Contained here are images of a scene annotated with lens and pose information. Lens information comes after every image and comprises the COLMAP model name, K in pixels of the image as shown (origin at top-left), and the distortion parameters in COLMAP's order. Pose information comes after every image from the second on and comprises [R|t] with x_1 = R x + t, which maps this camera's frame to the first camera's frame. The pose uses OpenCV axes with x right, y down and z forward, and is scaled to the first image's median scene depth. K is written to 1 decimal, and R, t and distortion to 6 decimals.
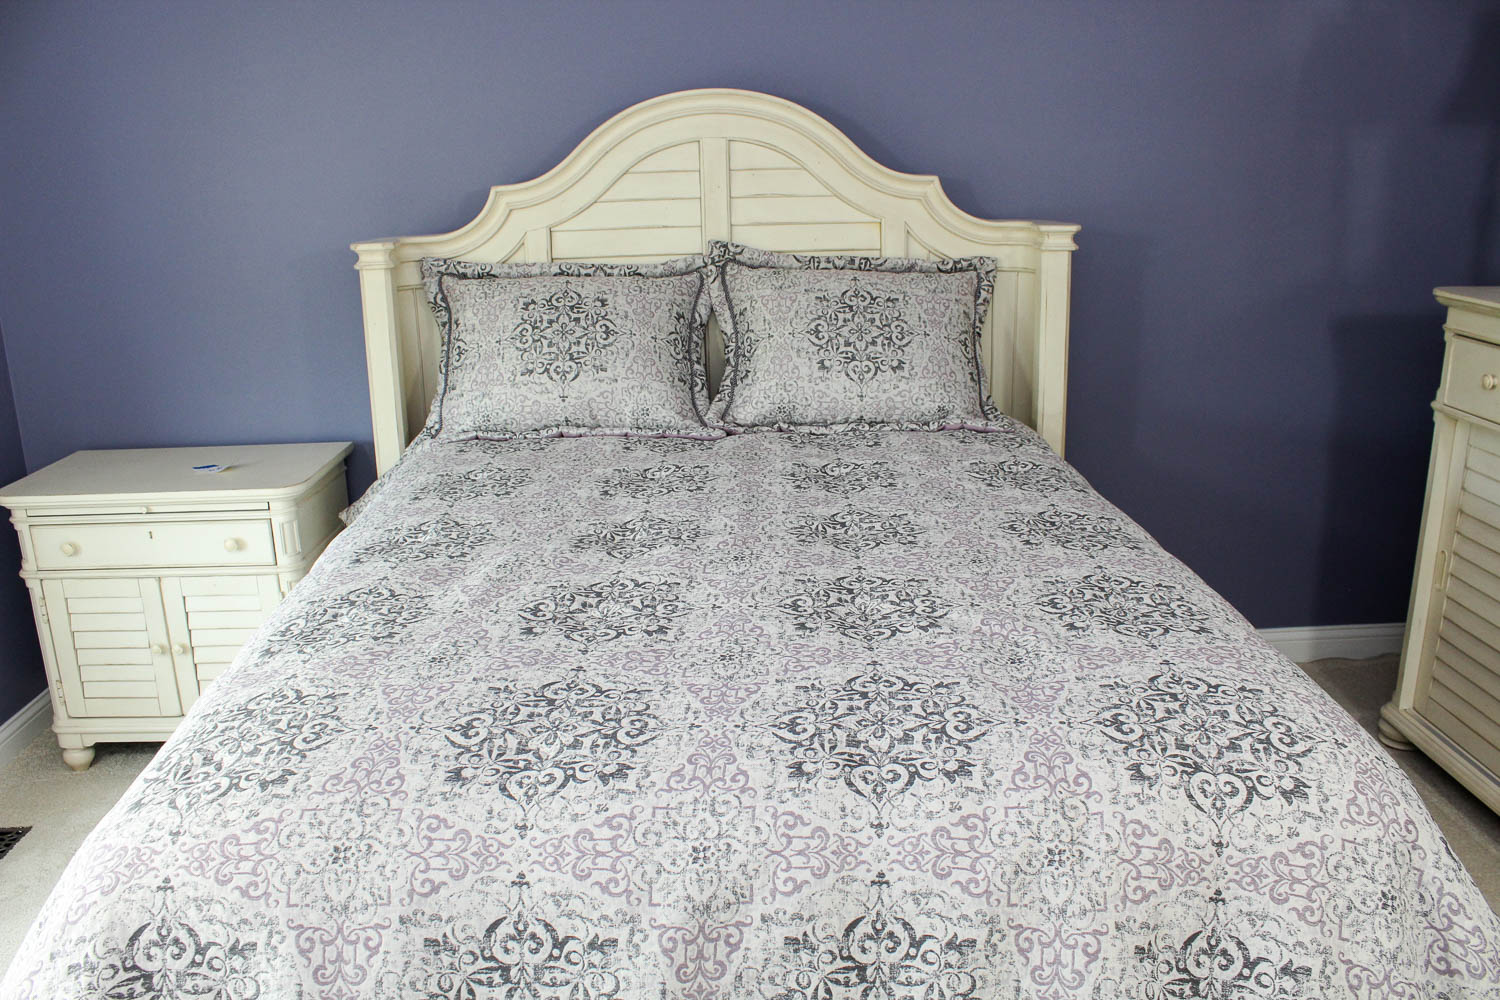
lens RADIAL K [[1221.5, 0, 750.0], [0, 1221.5, 500.0], [0, 0, 1]] dist [-0.177498, 0.151154]
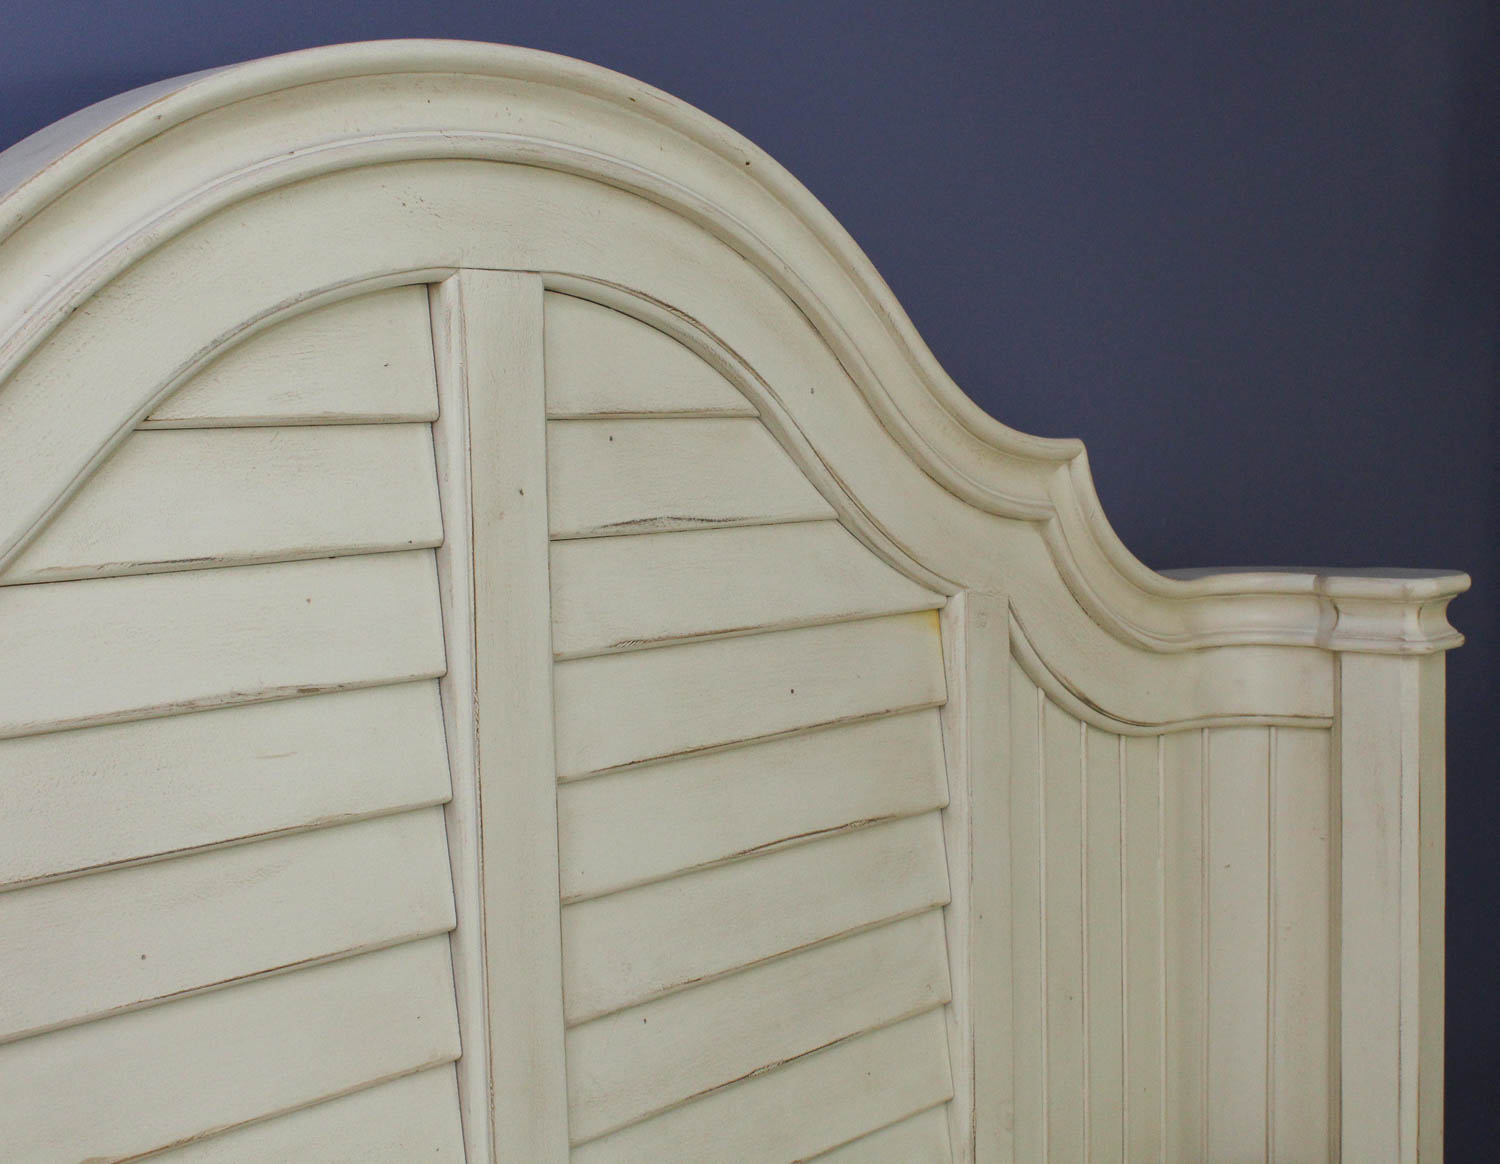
lens RADIAL K [[2052.7, 0, 750.0], [0, 2052.7, 582.0], [0, 0, 1]] dist [0.019553, 0.150526]
pose [[0.699456, -0.048996, 0.712995, -0.268562], [0.204615, 0.969614, -0.134099, -0.186649], [-0.684759, 0.239685, 0.688227, 0.724395]]
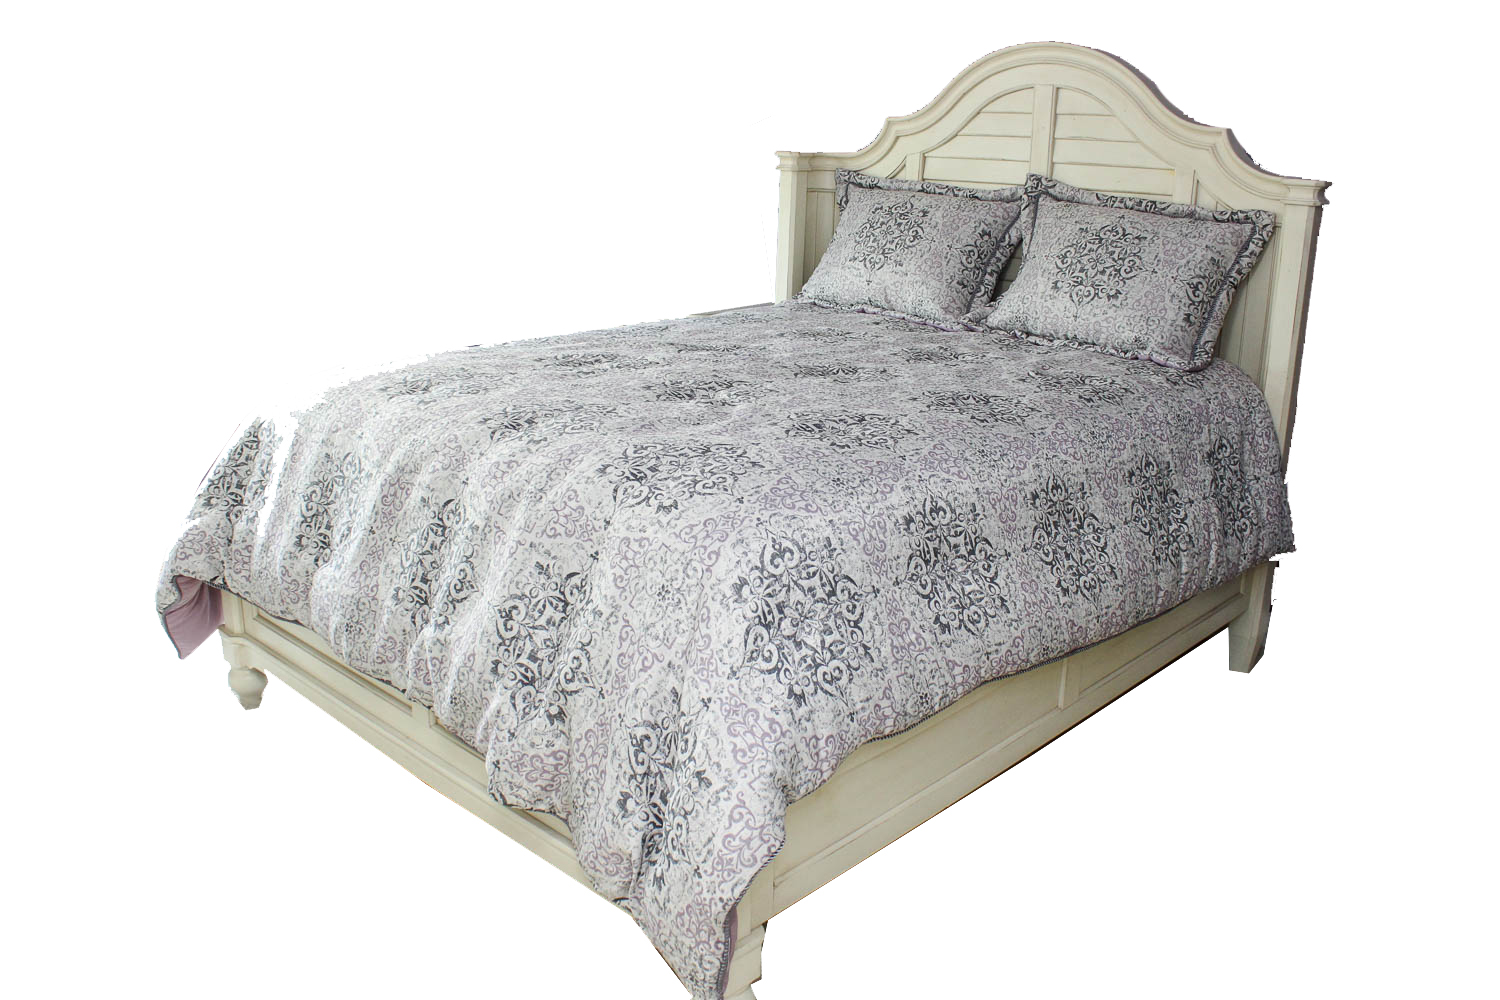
lens RADIAL K [[1221.5, 0, 750.0], [0, 1221.5, 500.0], [0, 0, 1]] dist [-0.177498, 0.151154]
pose [[0.696571, 0.244593, -0.674509, 0.640176], [-0.234702, 0.966056, 0.107936, 0.026781], [0.678014, 0.083124, 0.730334, 0.010578]]
